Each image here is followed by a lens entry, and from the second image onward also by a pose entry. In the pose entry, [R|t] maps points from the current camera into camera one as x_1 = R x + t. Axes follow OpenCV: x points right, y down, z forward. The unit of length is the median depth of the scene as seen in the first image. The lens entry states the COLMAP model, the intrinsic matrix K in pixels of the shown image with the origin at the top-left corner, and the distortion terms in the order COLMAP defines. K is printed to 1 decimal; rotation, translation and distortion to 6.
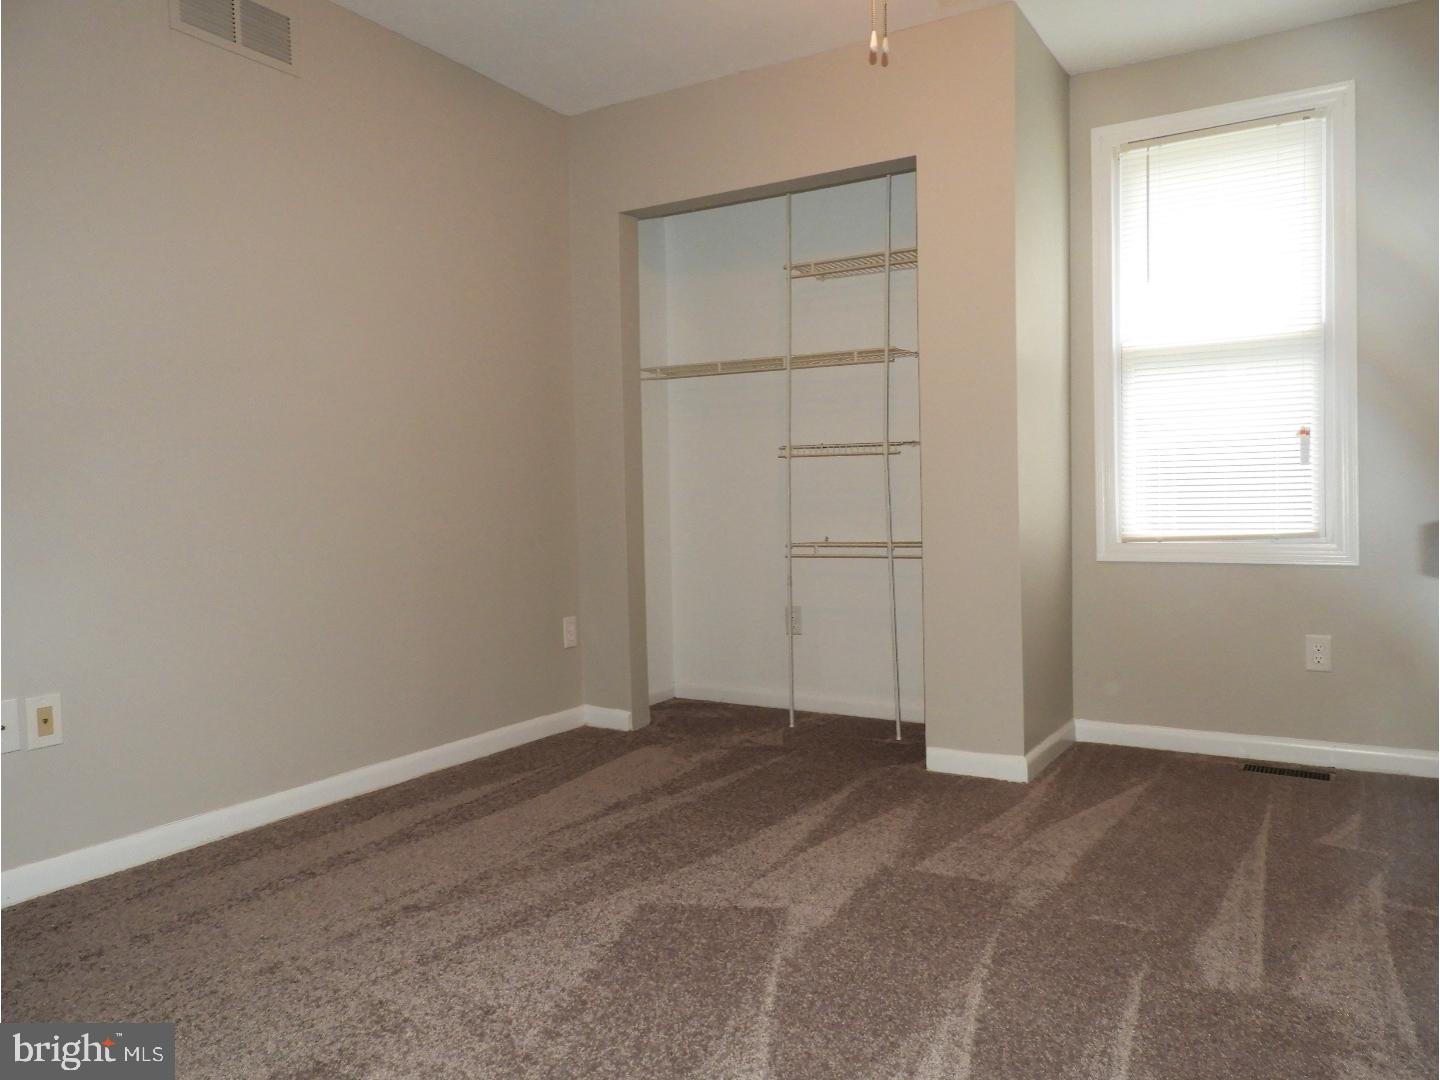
lens RADIAL K [[1038.1, 0, 720.0], [0, 1038.1, 540.0], [0, 0, 1]] dist [-0.002400, 0.003142]
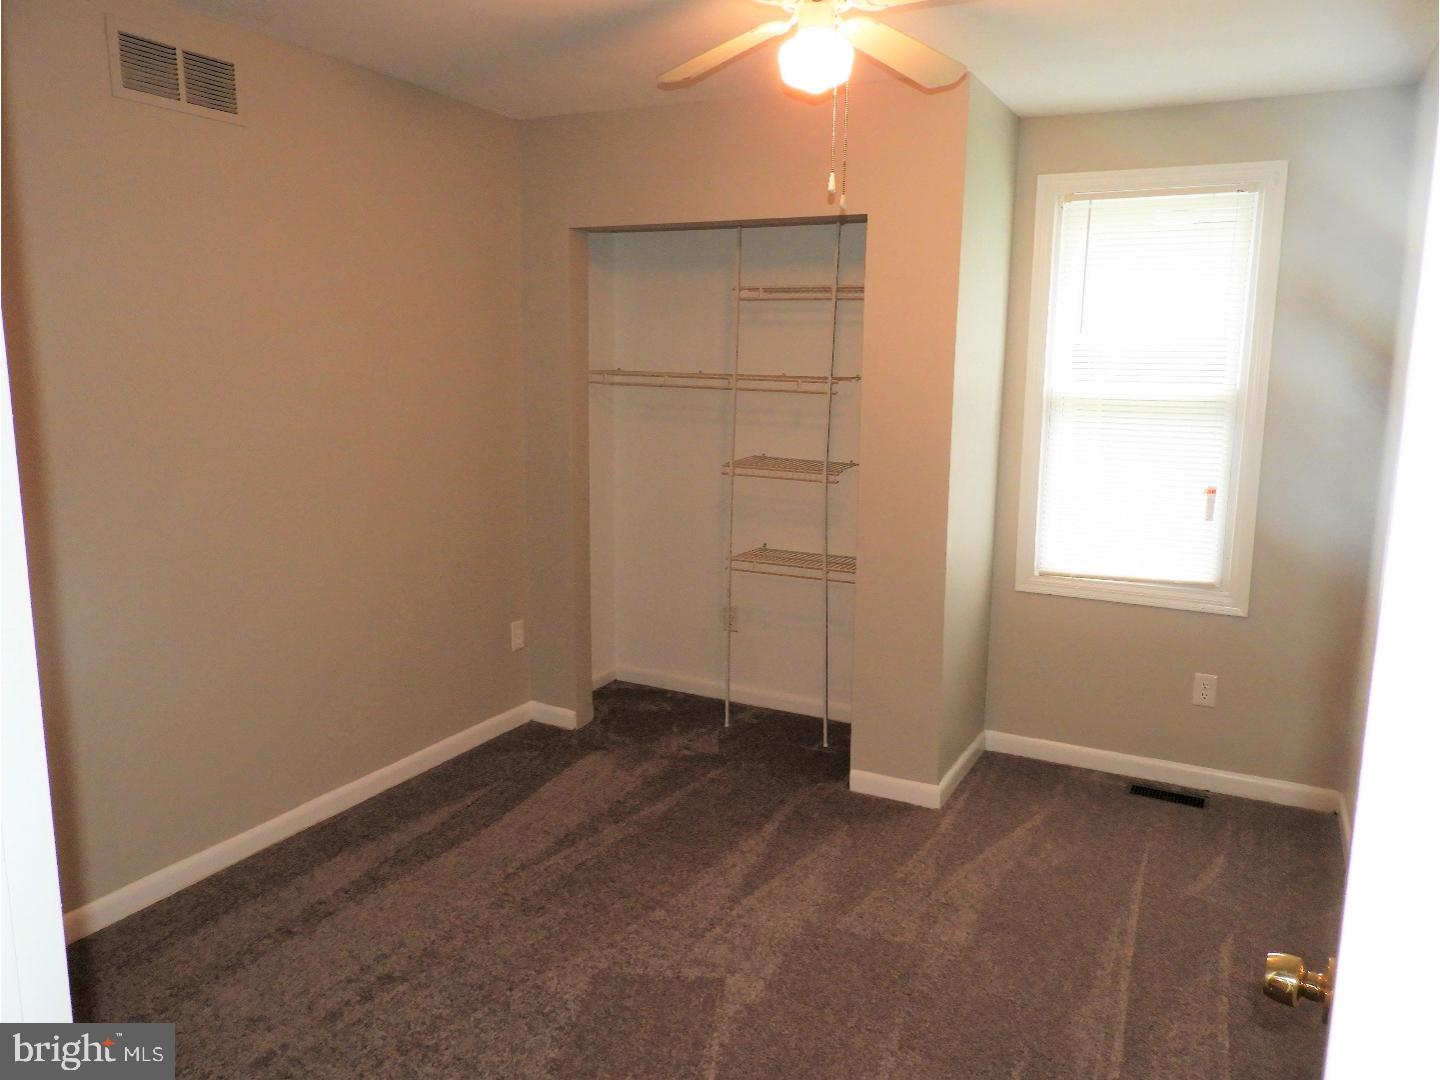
lens RADIAL K [[1038.1, 0, 720.0], [0, 1038.1, 540.0], [0, 0, 1]] dist [-0.002400, 0.003142]
pose [[0.997460, 0.020482, 0.068218, -0.019283], [-0.029407, 0.990745, 0.132510, -0.197160], [-0.064873, -0.134179, 0.988831, -0.042362]]
